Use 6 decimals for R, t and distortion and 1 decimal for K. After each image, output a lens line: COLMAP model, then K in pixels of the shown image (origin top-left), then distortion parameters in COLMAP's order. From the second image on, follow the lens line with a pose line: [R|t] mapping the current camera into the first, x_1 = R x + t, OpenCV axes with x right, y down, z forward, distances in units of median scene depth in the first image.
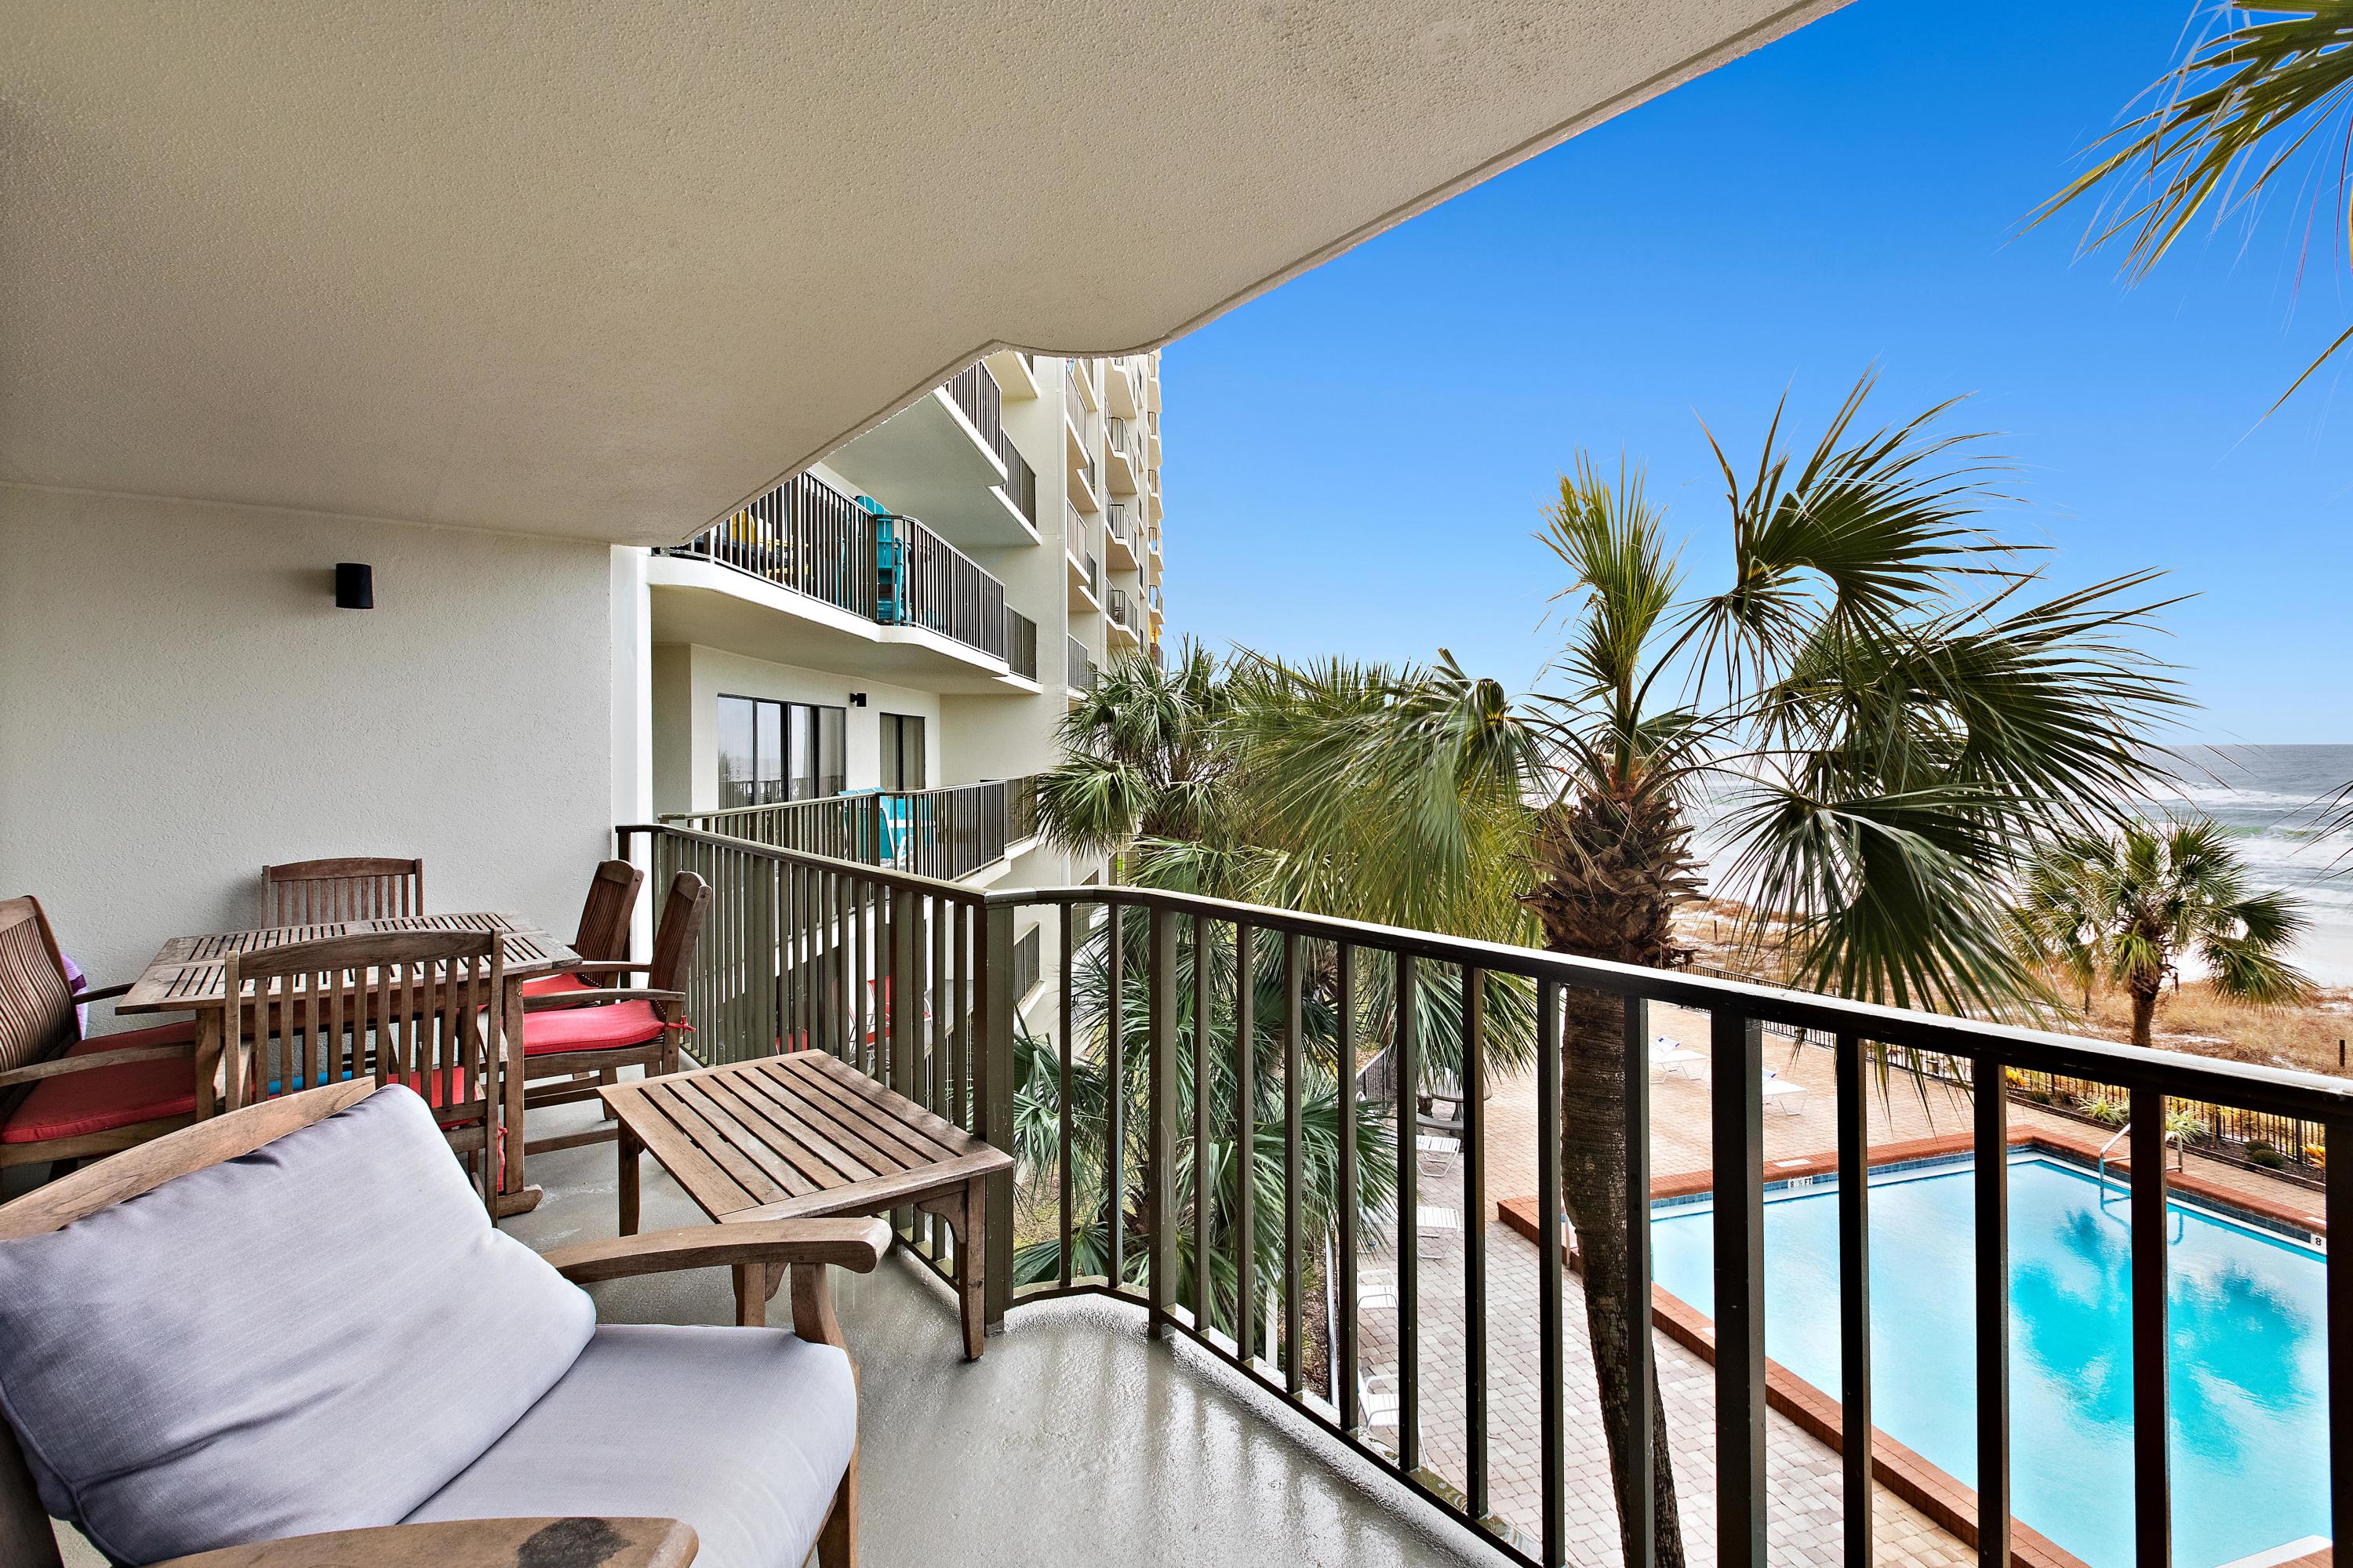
lens RADIAL K [[1075.9, 0, 1180.2], [0, 1075.9, 739.0], [0, 0, 1]] dist [0.001875, 0.000141]
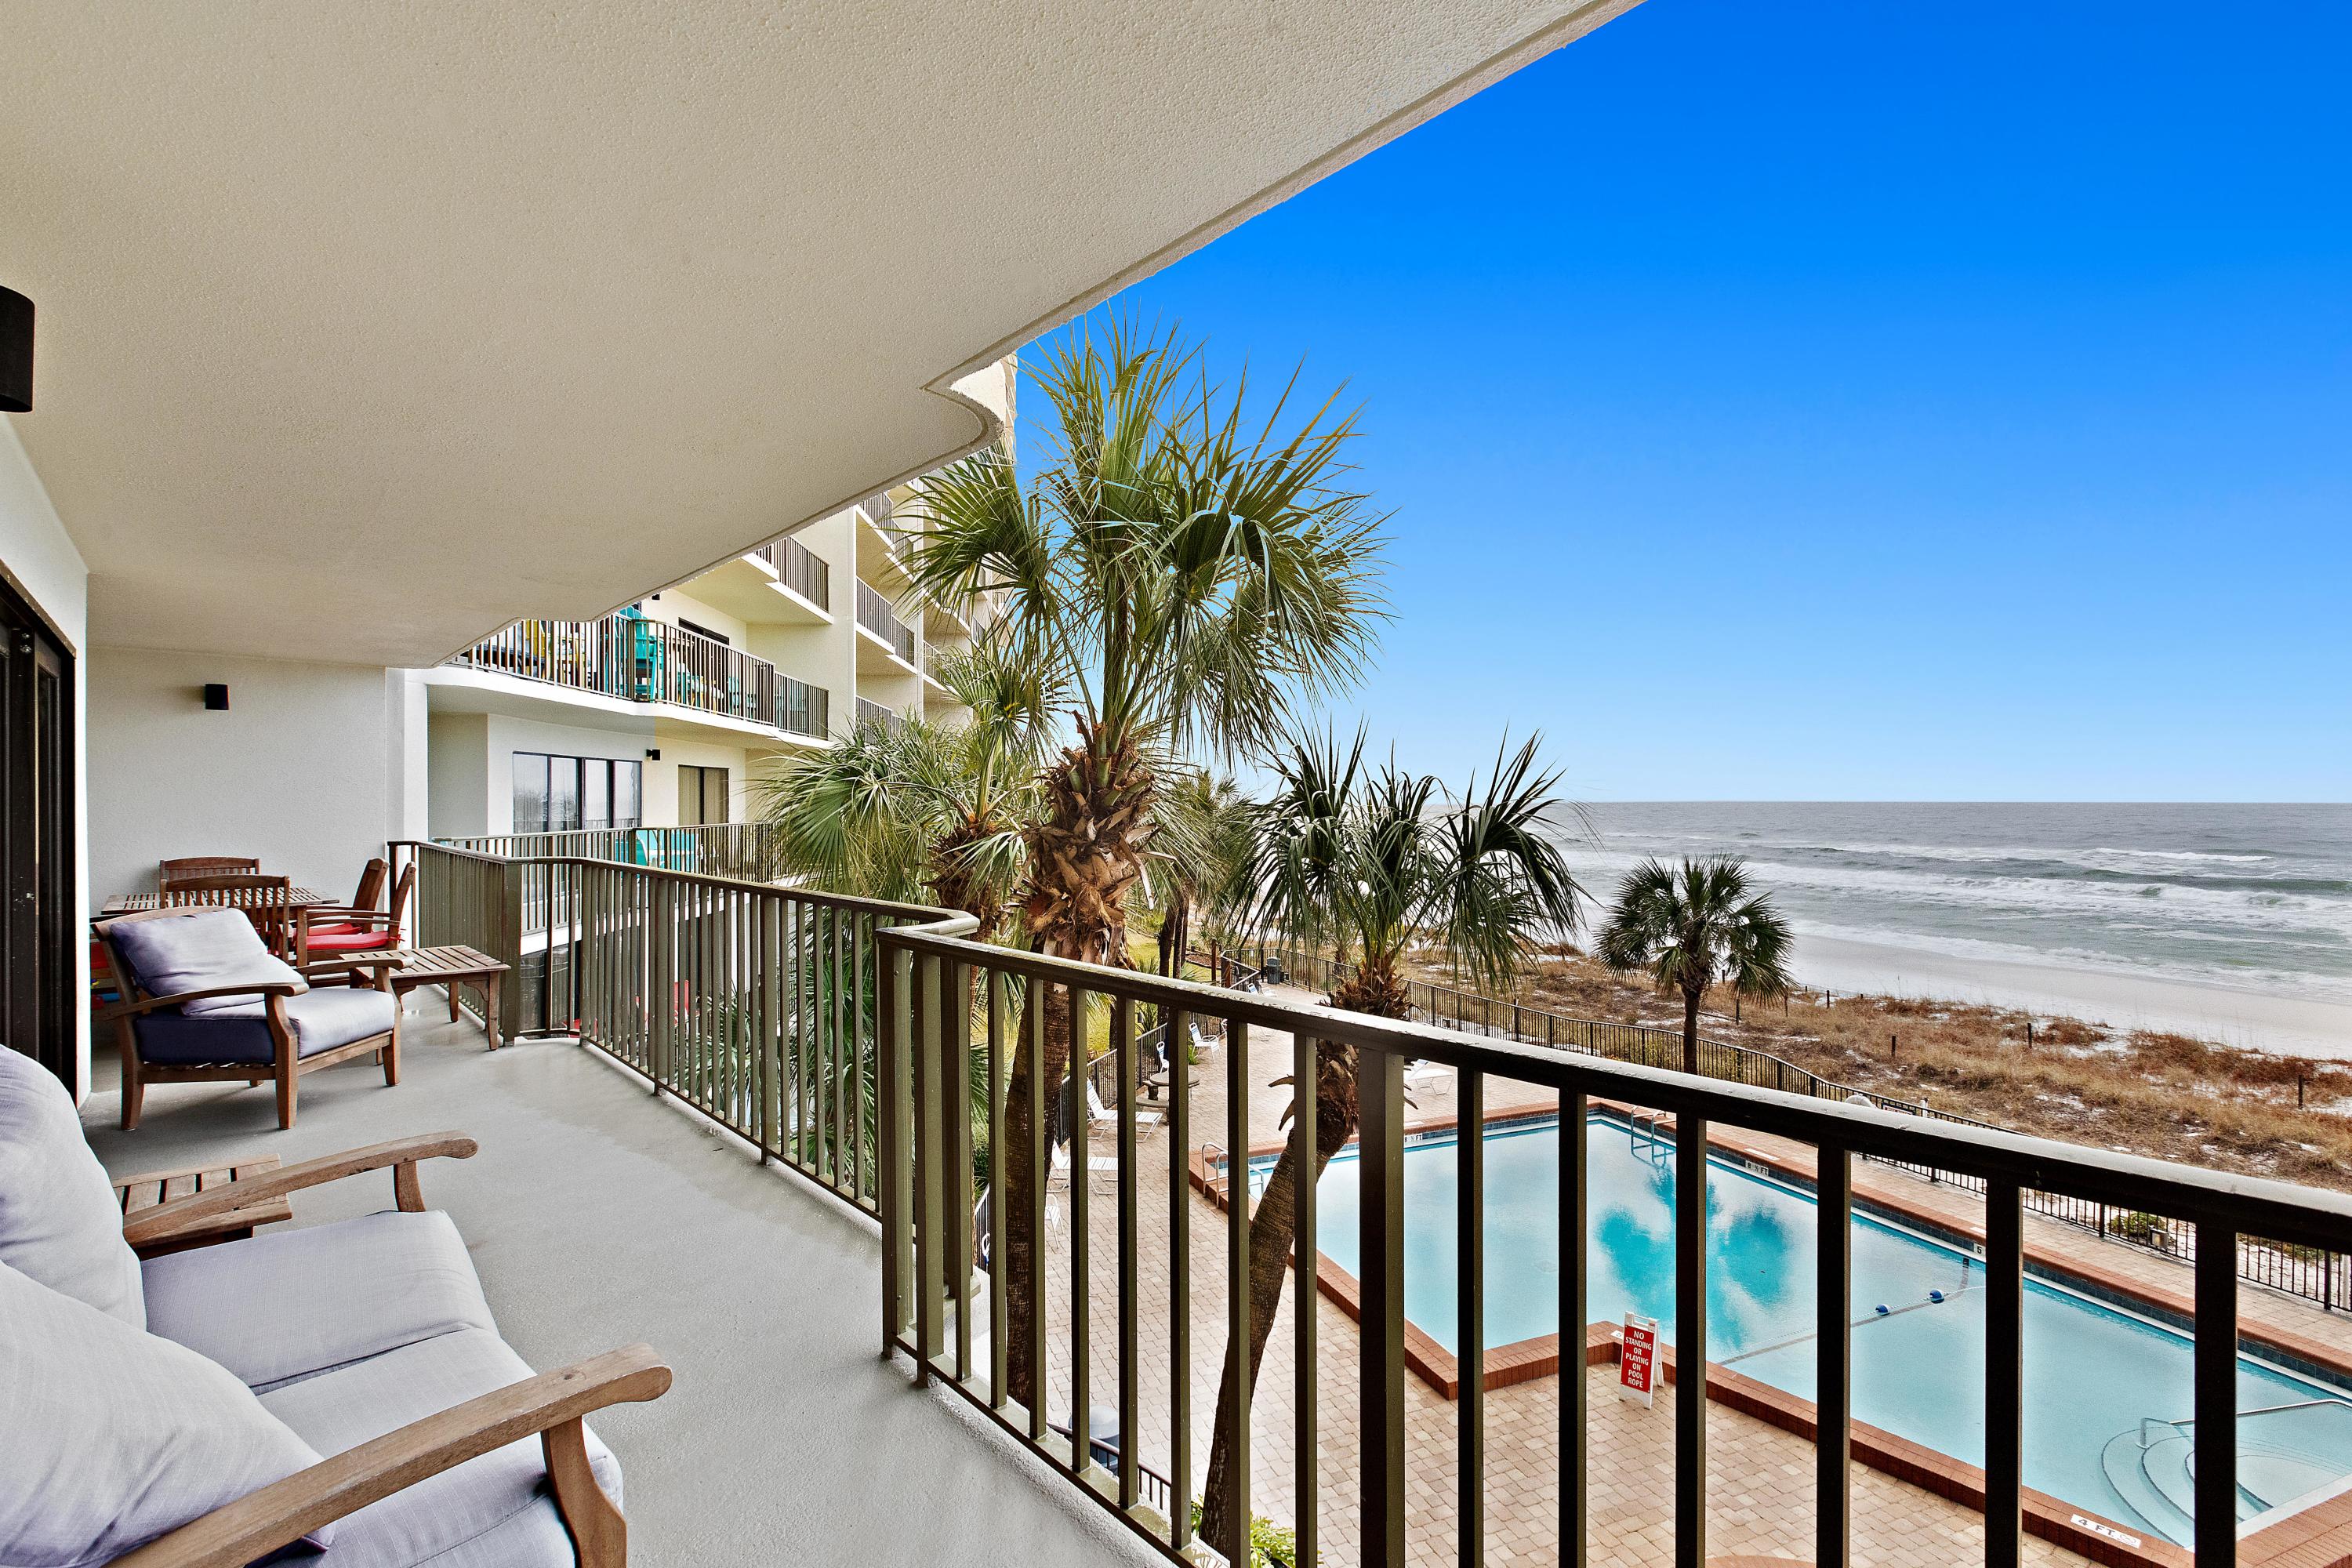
lens RADIAL K [[1075.4, 0, 1171.3], [0, 1075.4, 781.0], [0, 0, 1]] dist [0.001875, 0.000141]
pose [[0.997177, 0.004718, 0.074932, 0.257160], [-0.004306, 0.999975, -0.005661, -0.003418], [-0.074957, 0.005322, 0.997173, -0.341516]]
